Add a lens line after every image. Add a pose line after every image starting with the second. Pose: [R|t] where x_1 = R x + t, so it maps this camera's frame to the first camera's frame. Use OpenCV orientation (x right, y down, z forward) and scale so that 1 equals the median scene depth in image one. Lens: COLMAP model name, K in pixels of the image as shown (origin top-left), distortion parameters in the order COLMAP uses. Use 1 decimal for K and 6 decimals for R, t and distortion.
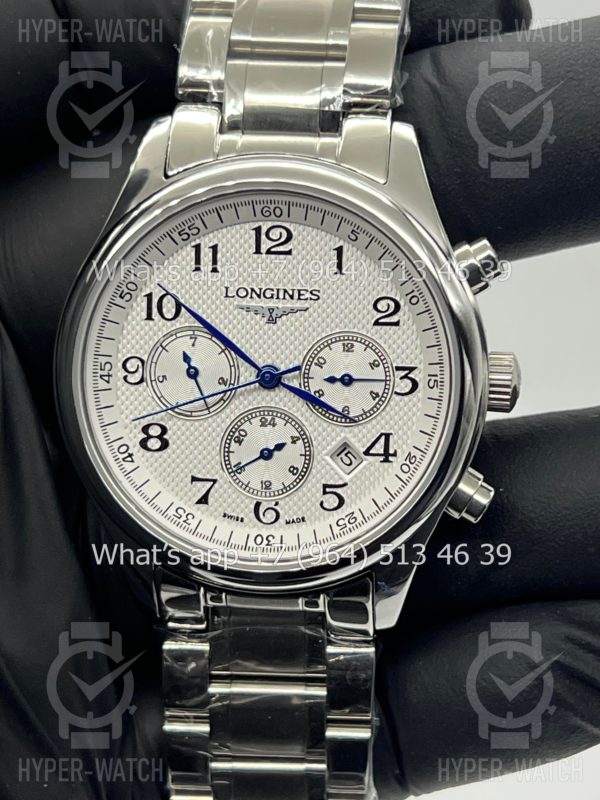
lens RADIAL K [[1964.1, 0, 300.0], [0, 1964.1, 400.0], [0, 0, 1]] dist [0.411715, 0.098997]
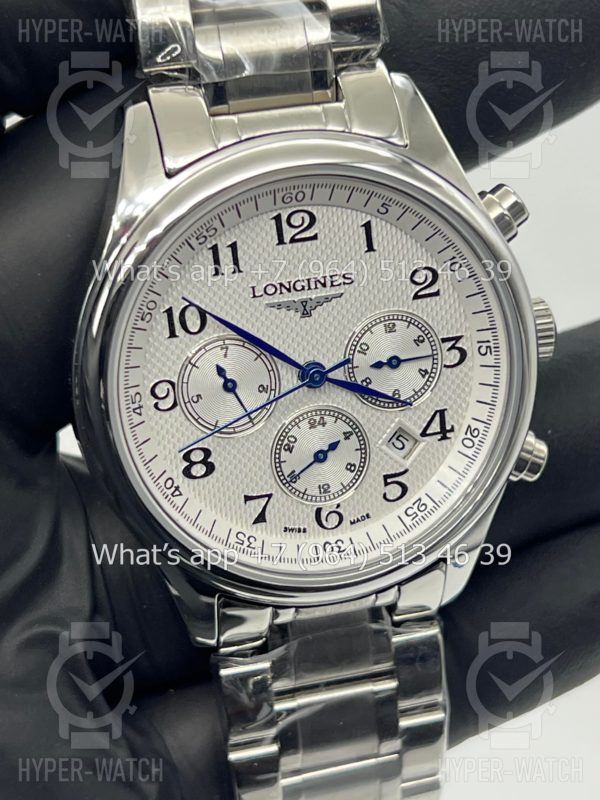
lens RADIAL K [[1964.1, 0, 300.0], [0, 1964.1, 400.0], [0, 0, 1]] dist [0.411715, 0.098997]
pose [[0.928338, -0.200634, 0.312945, -0.309925], [0.155446, 0.974225, 0.163468, -0.150852], [-0.337676, -0.103108, 0.935598, 0.143864]]
